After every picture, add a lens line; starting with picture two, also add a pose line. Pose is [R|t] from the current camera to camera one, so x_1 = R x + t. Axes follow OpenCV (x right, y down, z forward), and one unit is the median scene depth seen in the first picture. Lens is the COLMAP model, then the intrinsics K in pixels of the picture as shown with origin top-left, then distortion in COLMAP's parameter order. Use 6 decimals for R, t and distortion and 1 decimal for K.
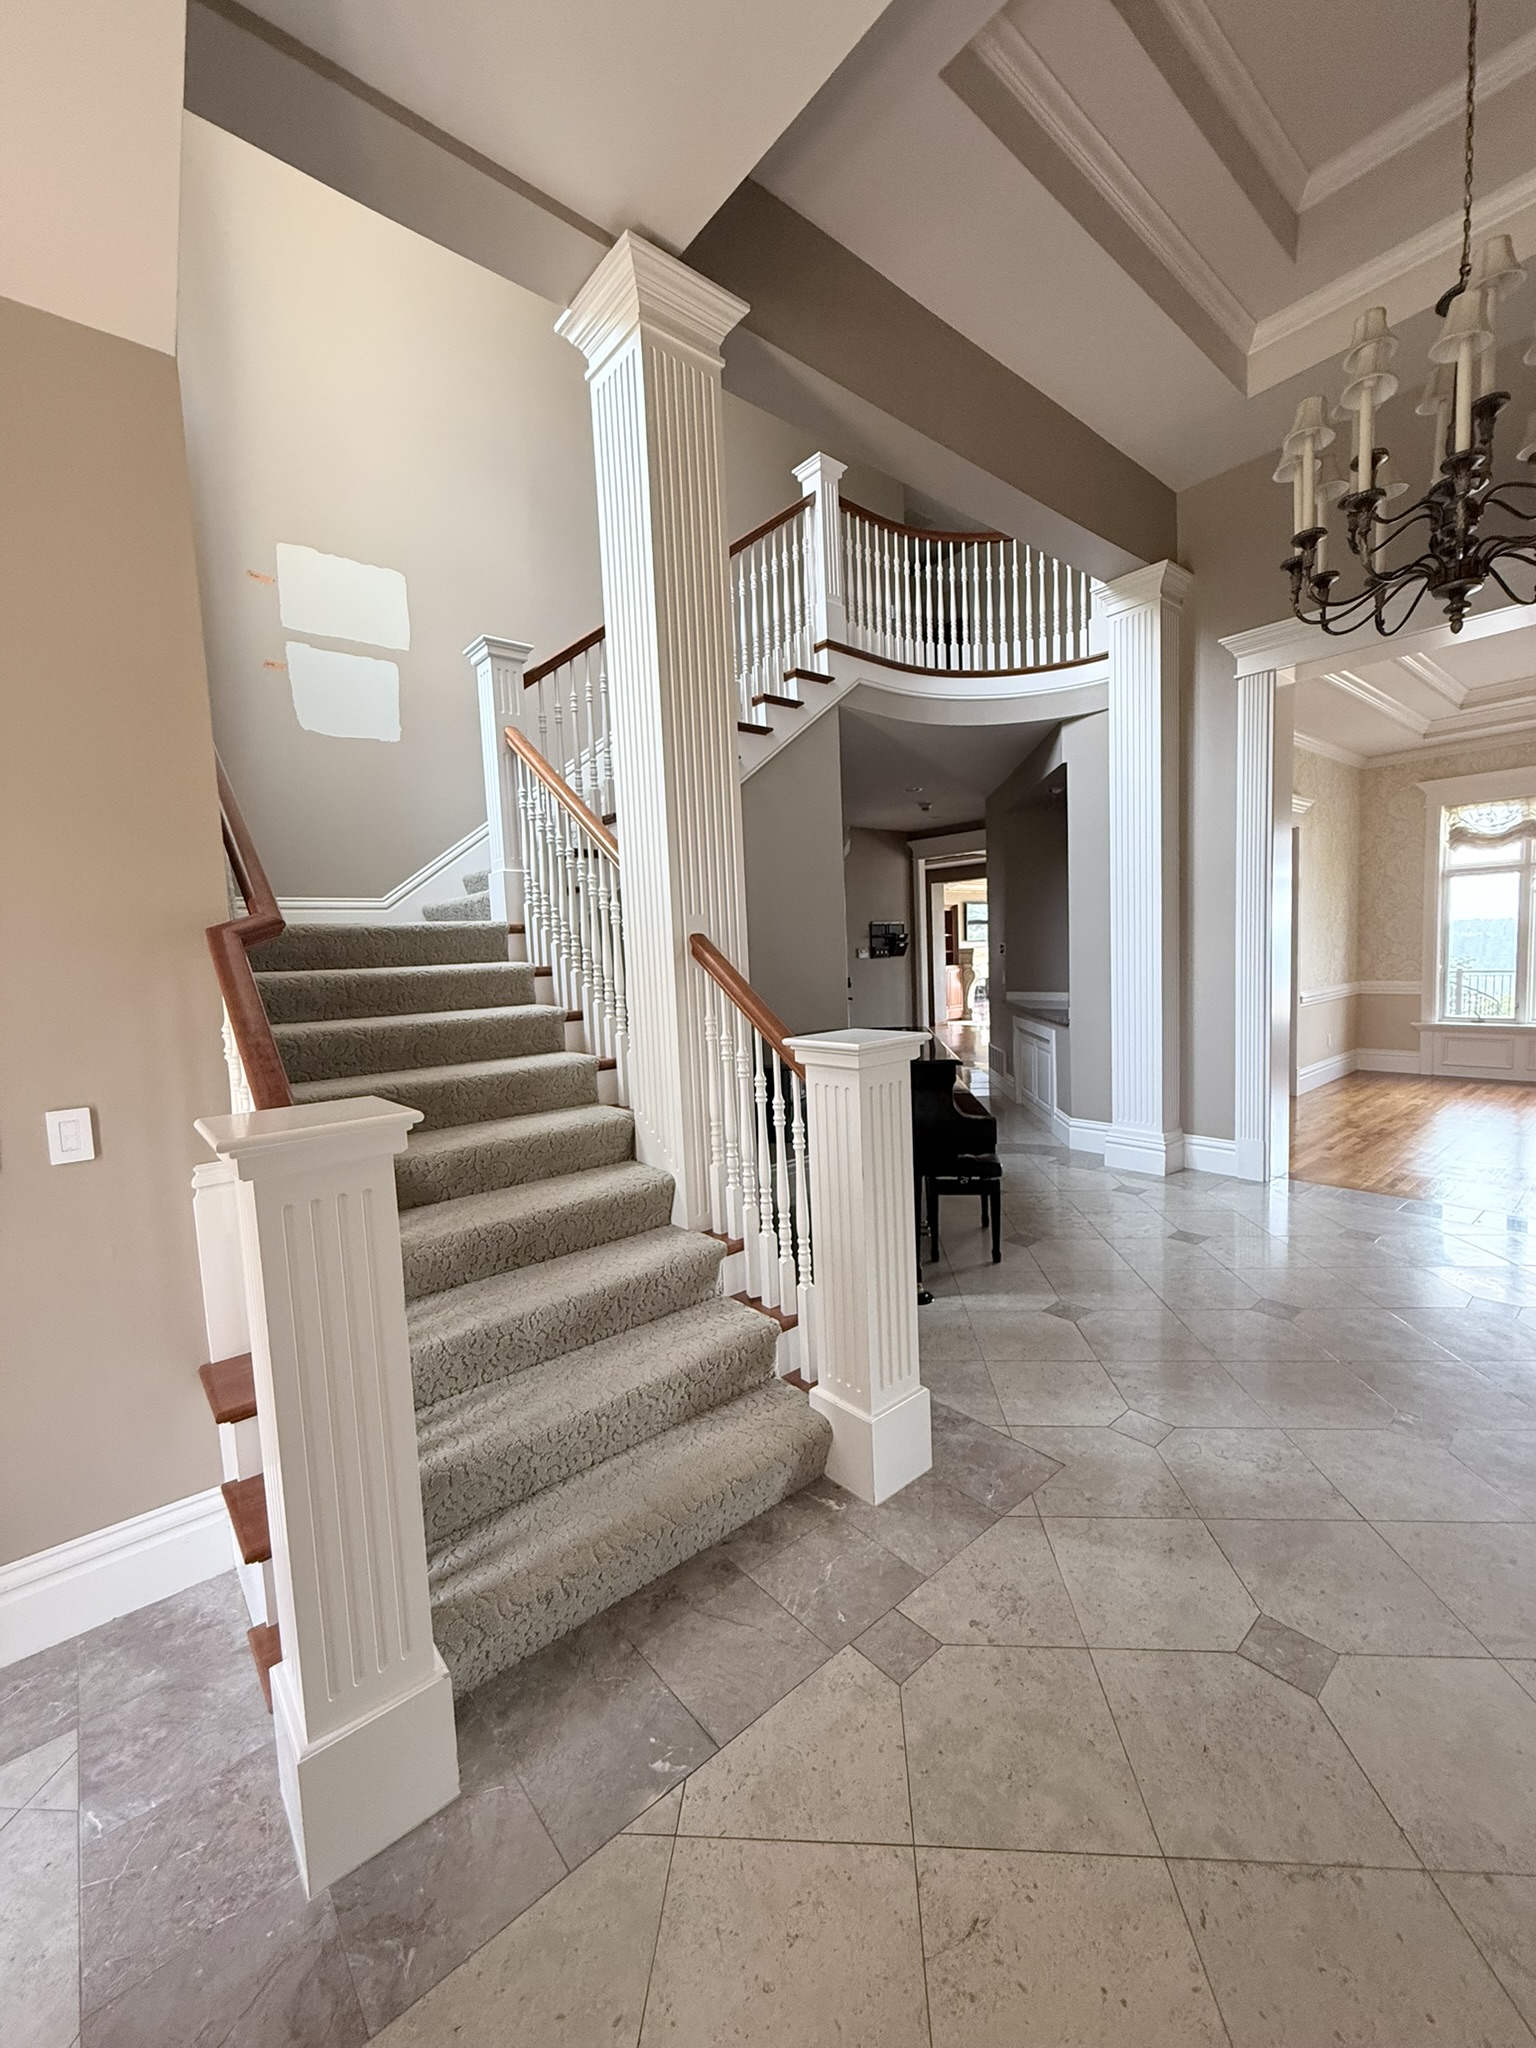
lens RADIAL K [[816.8, 0, 776.7], [0, 816.8, 1020.0], [0, 0, 1]] dist [0.002558, -0.000012]
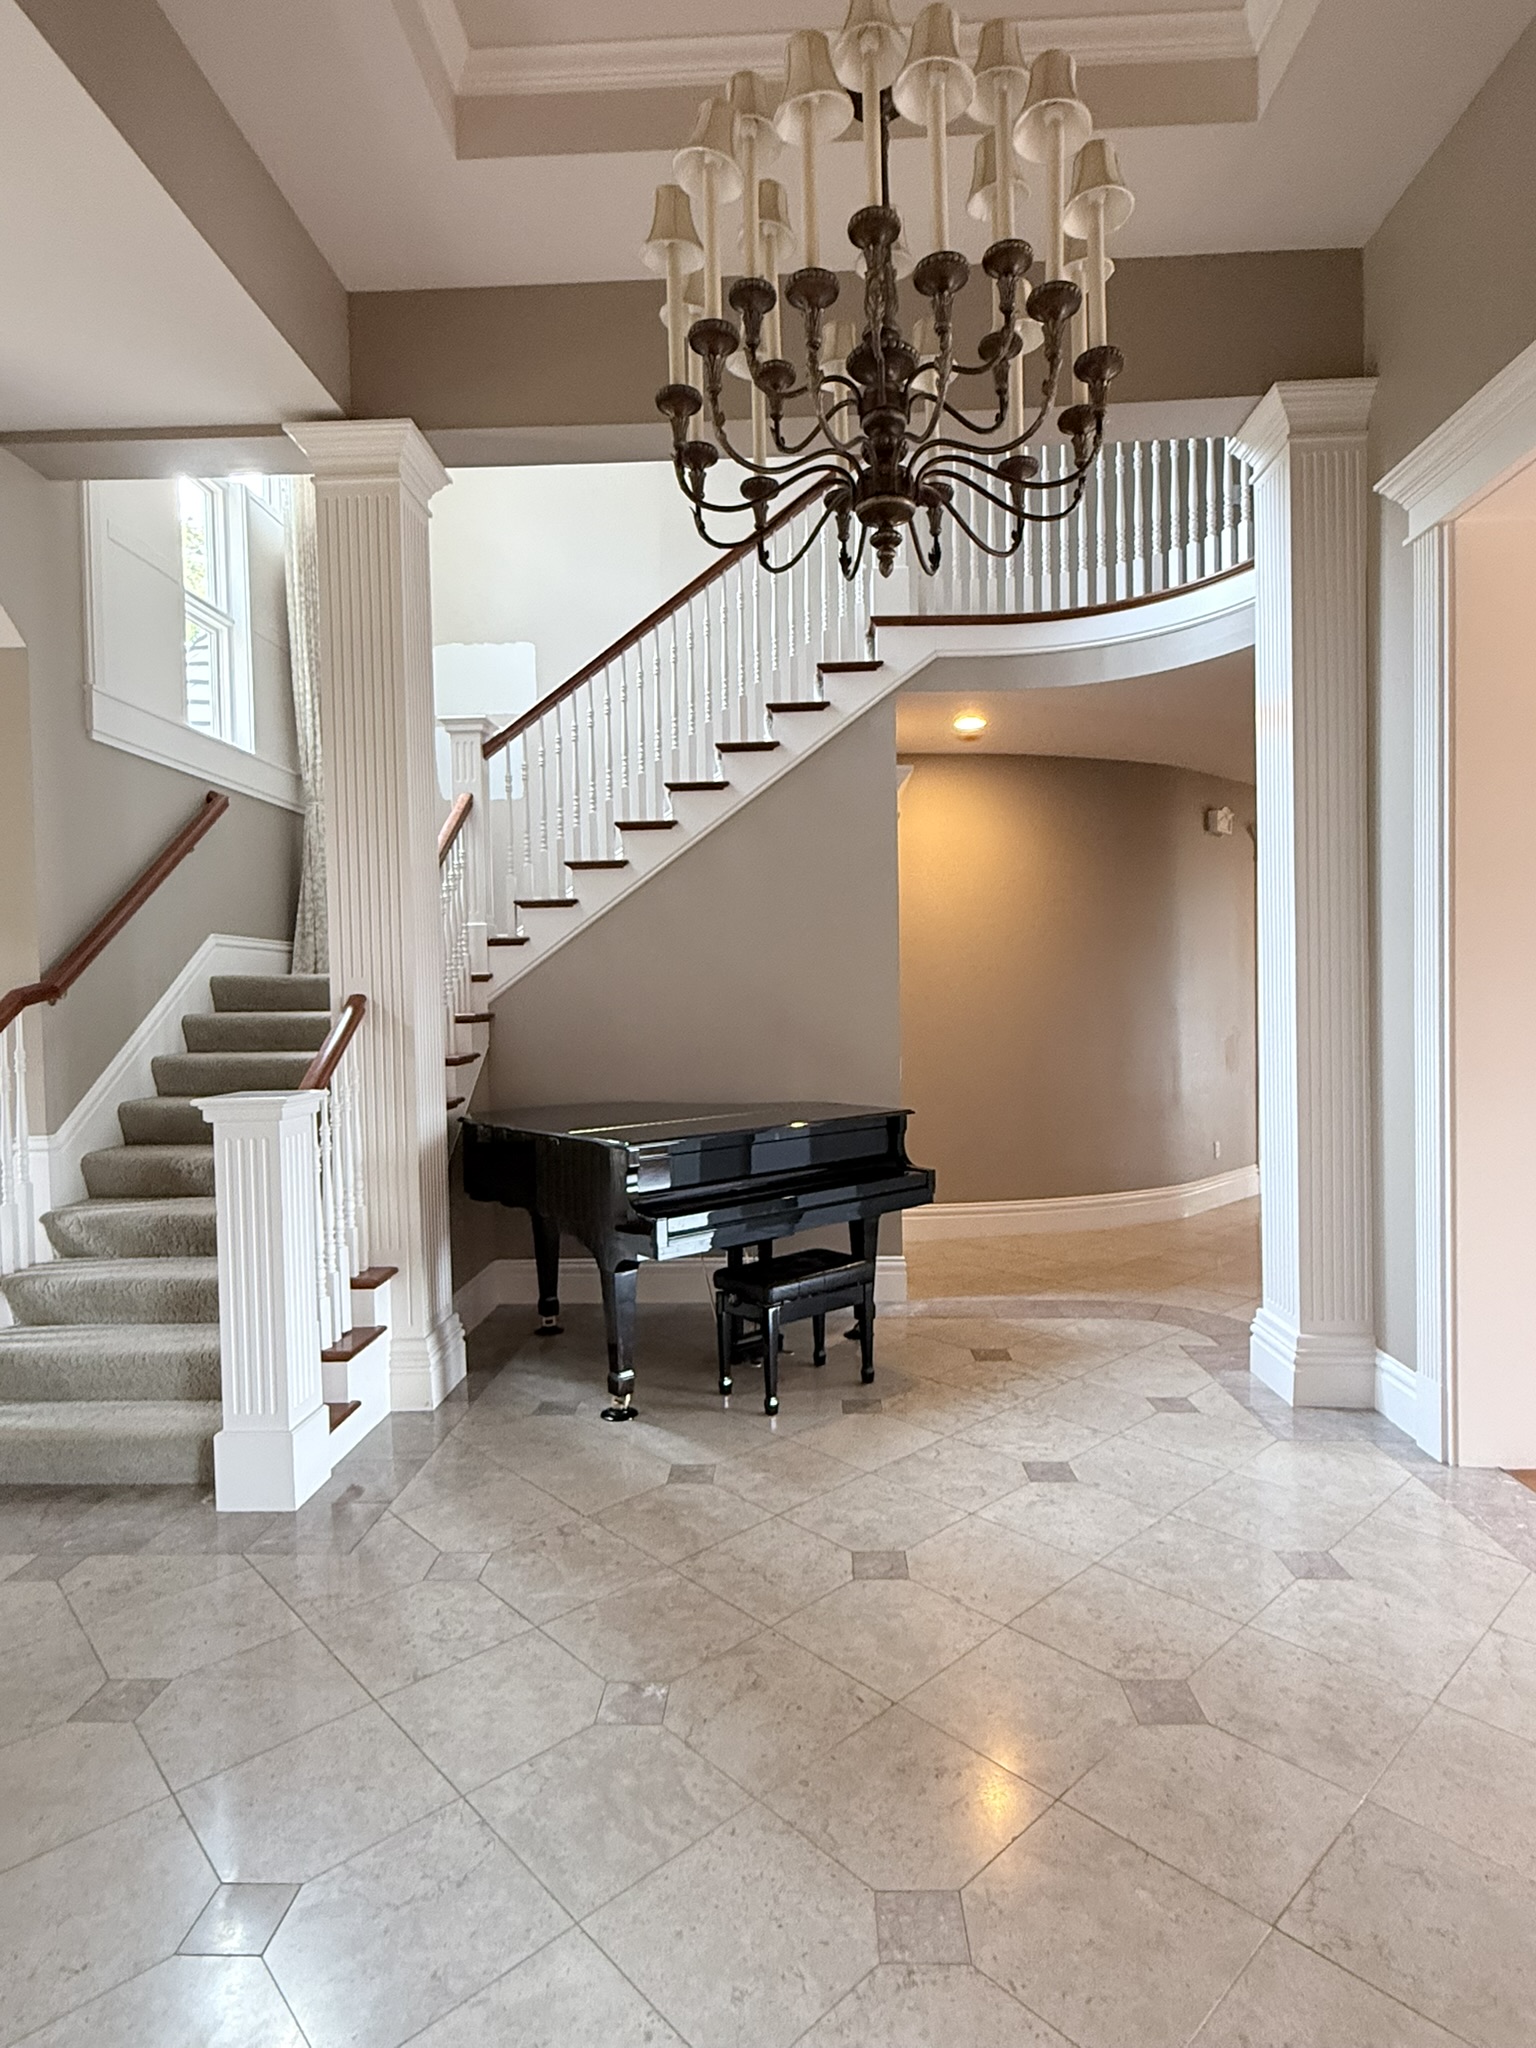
lens RADIAL K [[1095.4, 0, 769.5], [0, 1095.4, 1026.1], [0, 0, 1]] dist [0.003494, 0.001155]
pose [[0.730286, 0.041988, -0.681850, 0.717294], [-0.066098, 0.997769, -0.009352, -0.047467], [0.679937, 0.051898, 0.731432, 0.159043]]
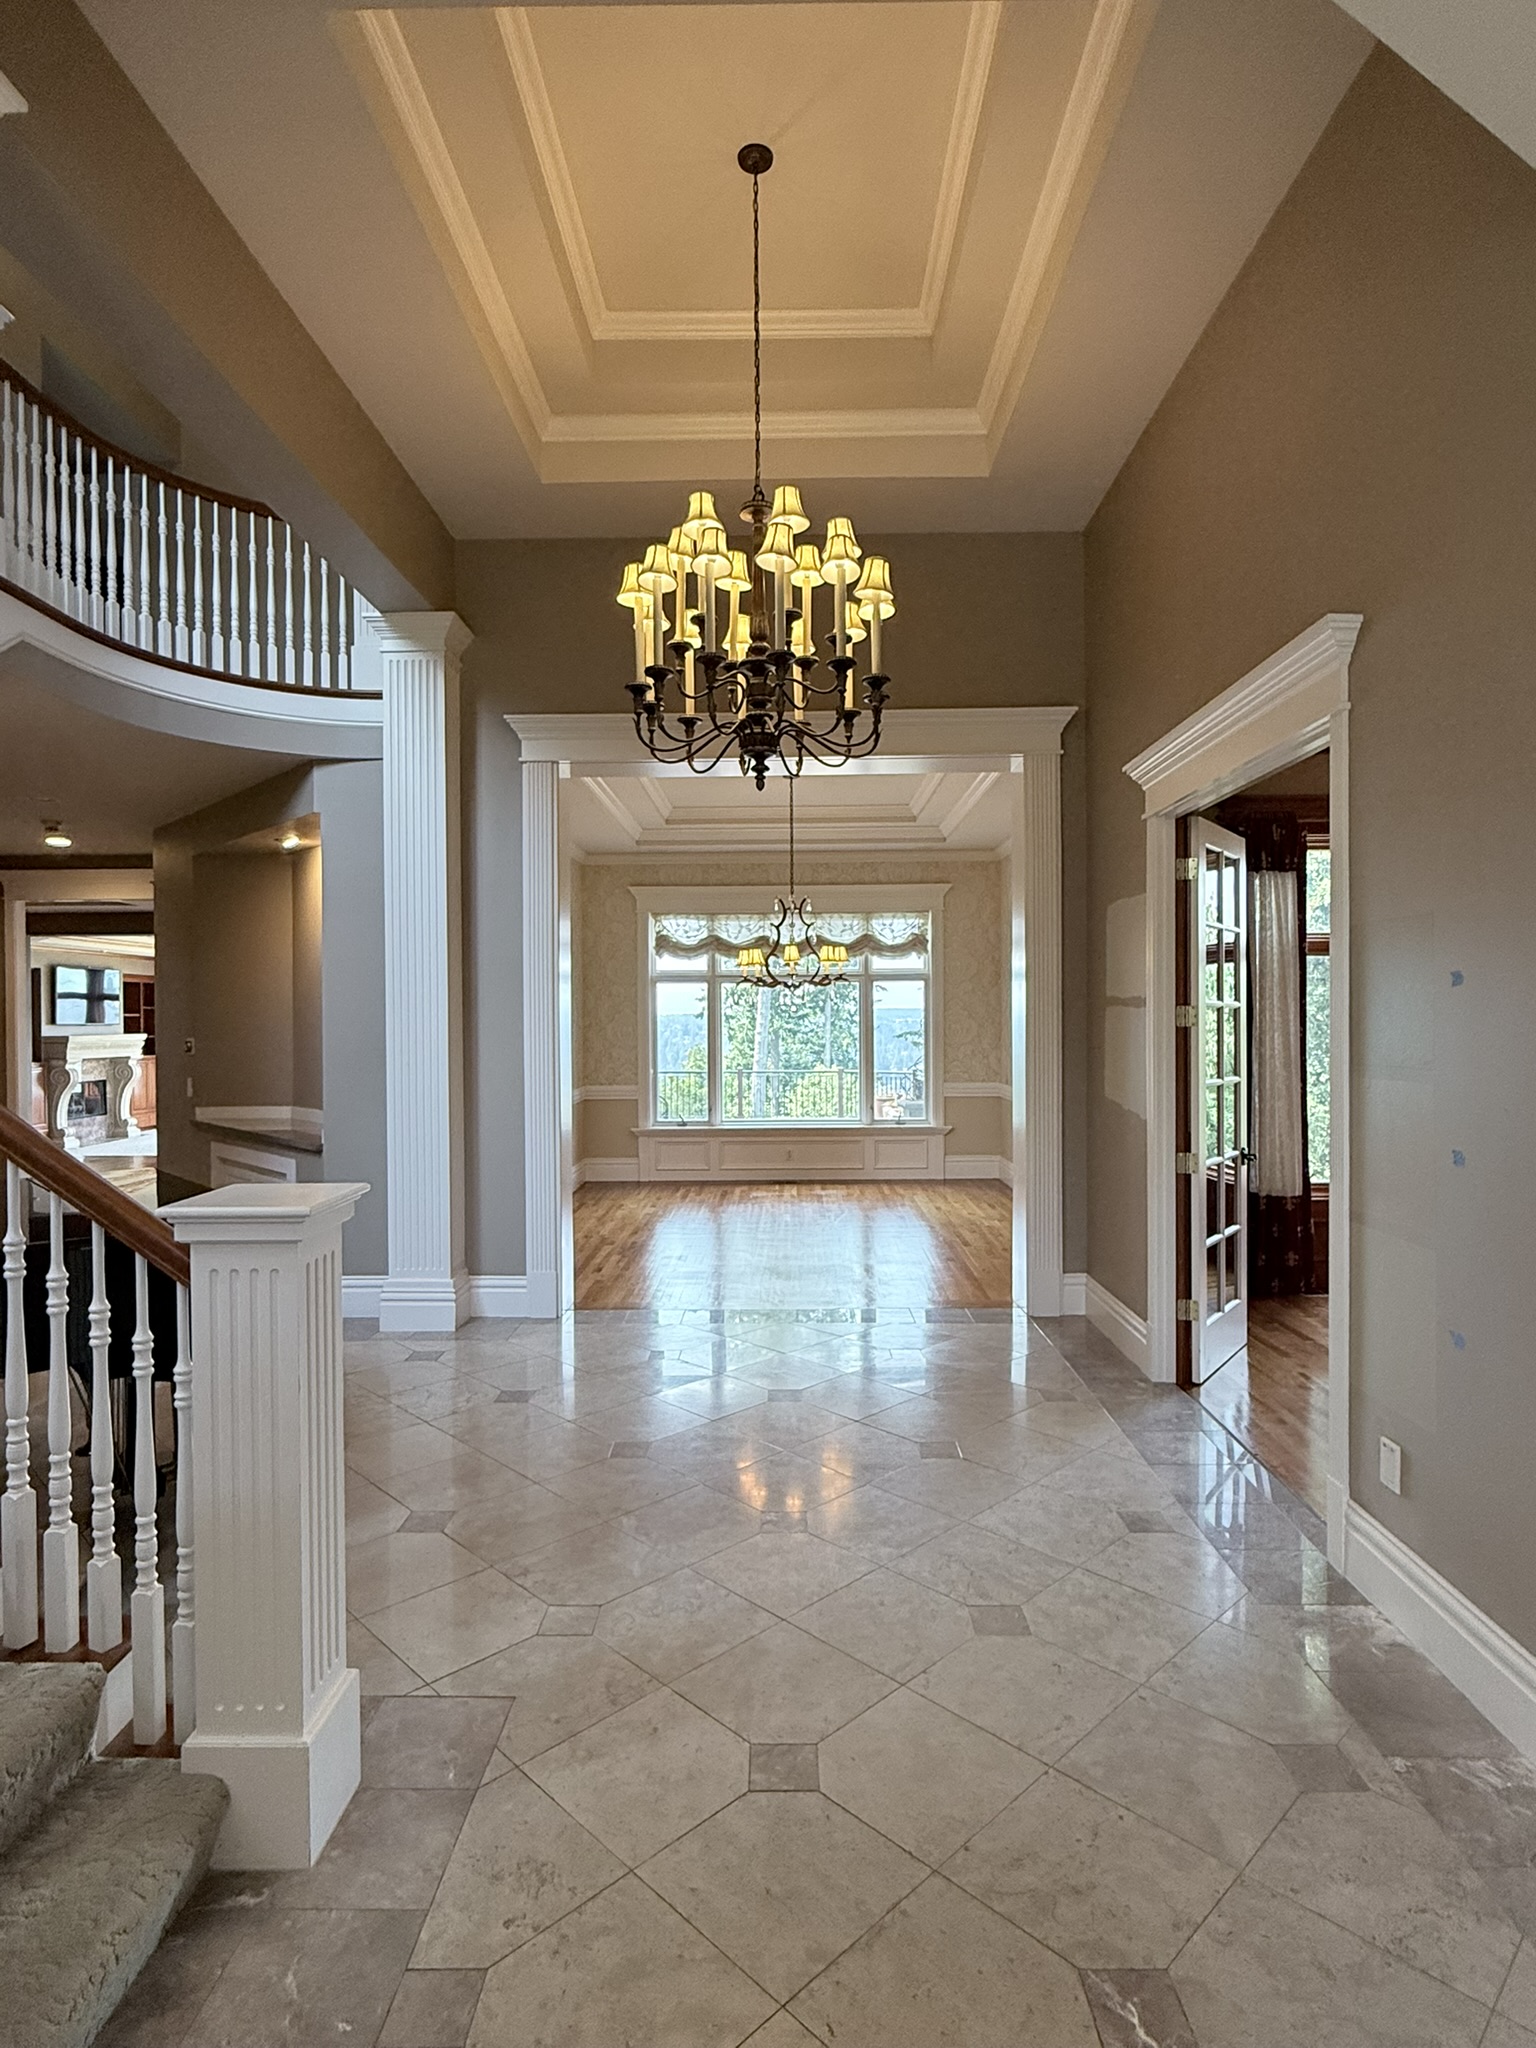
lens RADIAL K [[1095.4, 0, 773.4], [0, 1095.4, 1025.6], [0, 0, 1]] dist [0.003494, 0.001155]
pose [[0.662606, 0.031659, 0.748299, -0.146922], [0.041148, 0.996058, -0.078578, -0.015276], [-0.747837, 0.082857, 0.658691, 0.008047]]
